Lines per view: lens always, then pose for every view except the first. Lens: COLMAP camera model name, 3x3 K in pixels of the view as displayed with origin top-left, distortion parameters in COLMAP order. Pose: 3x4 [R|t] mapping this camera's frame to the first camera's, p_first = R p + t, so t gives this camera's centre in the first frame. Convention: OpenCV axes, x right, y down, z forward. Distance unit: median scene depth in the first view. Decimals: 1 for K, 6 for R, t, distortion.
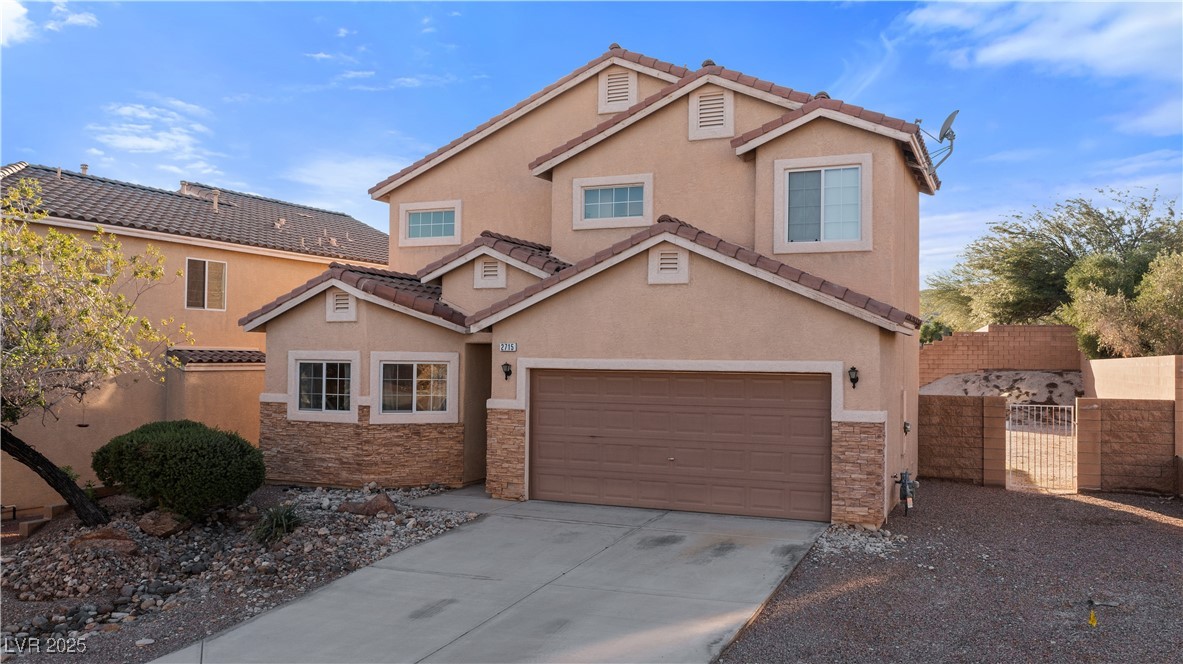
lens RADIAL K [[942.4, 0, 591.3], [0, 942.4, 337.3], [0, 0, 1]] dist [-0.016569, 0.007195]
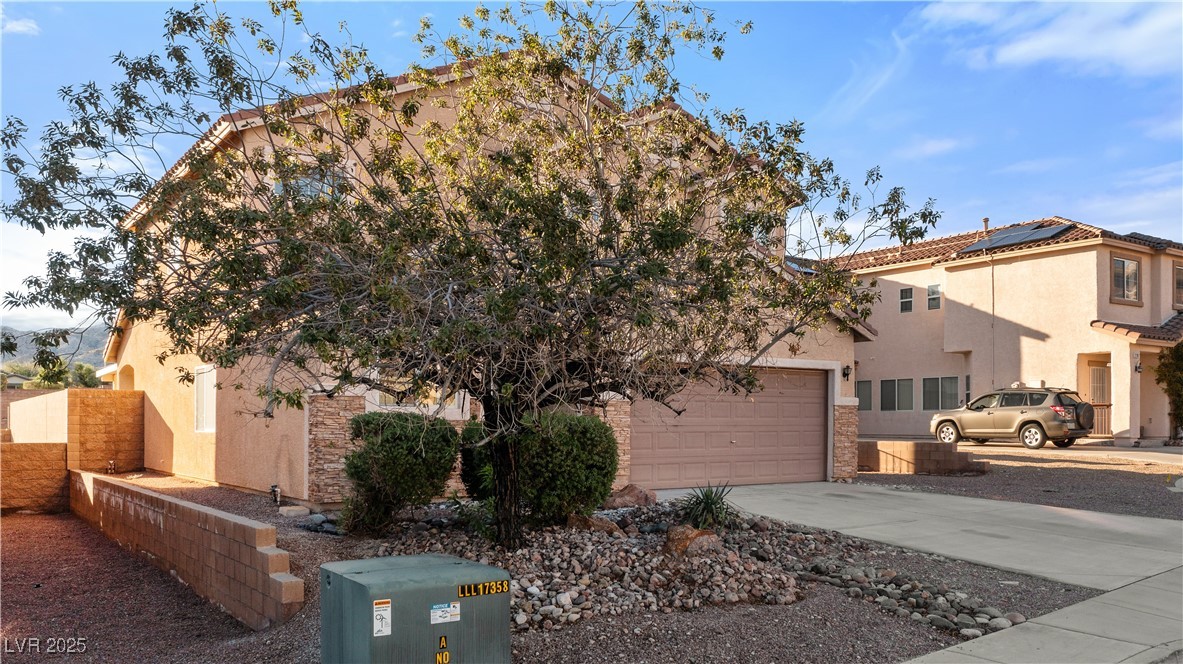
lens RADIAL K [[942.4, 0, 564.8], [0, 942.4, 427.9], [0, 0, 1]] dist [-0.016569, 0.007195]
pose [[0.538372, -0.012497, 0.842614, -0.949274], [-0.015100, 0.999586, 0.024473, 0.081570], [-0.842572, -0.025899, 0.537961, 0.515207]]
